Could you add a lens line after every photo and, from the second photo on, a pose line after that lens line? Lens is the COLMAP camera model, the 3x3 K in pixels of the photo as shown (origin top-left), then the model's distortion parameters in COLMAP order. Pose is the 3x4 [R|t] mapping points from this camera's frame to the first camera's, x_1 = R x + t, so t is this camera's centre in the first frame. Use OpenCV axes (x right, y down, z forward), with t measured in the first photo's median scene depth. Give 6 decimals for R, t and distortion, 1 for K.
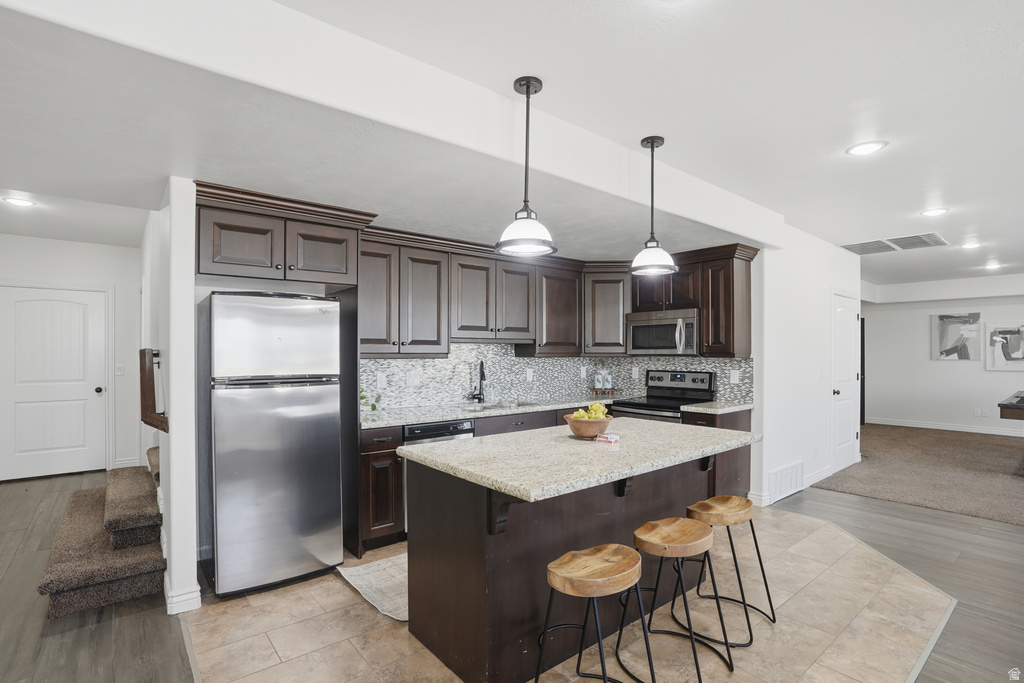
lens RADIAL K [[480.2, 0, 504.6], [0, 480.2, 347.4], [0, 0, 1]] dist [-0.036177, 0.008349]
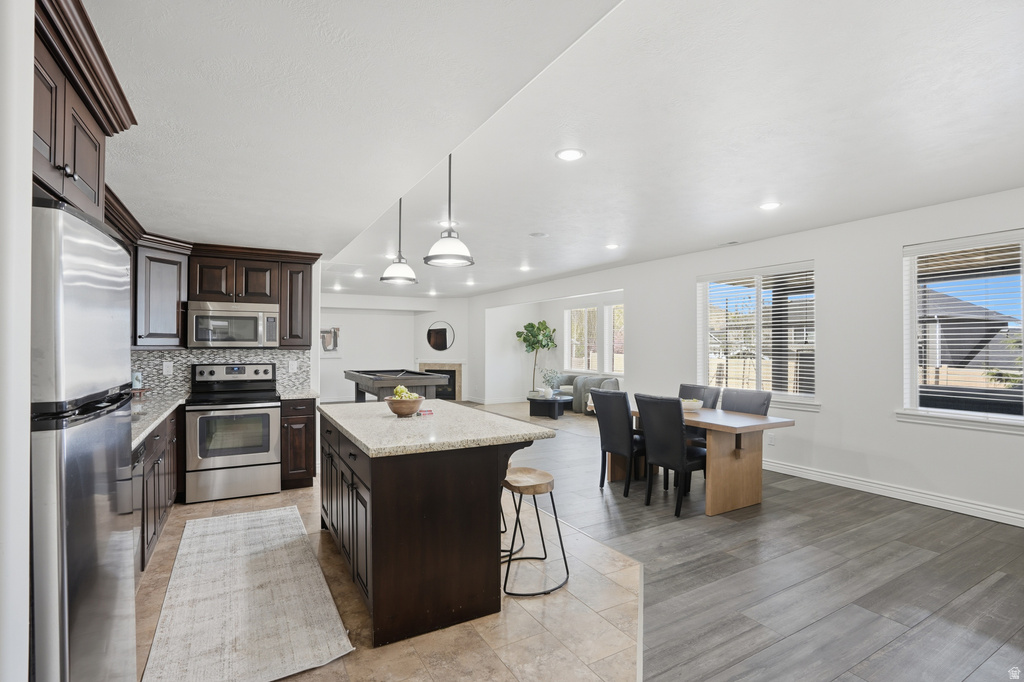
lens RADIAL K [[480.2, 0, 505.3], [0, 480.2, 343.7], [0, 0, 1]] dist [-0.036177, 0.008349]
pose [[0.170378, 0.004790, 0.985367, -0.527270], [-0.012112, 0.999923, -0.002767, 0.004278], [-0.985304, -0.011464, 0.170423, 0.297829]]
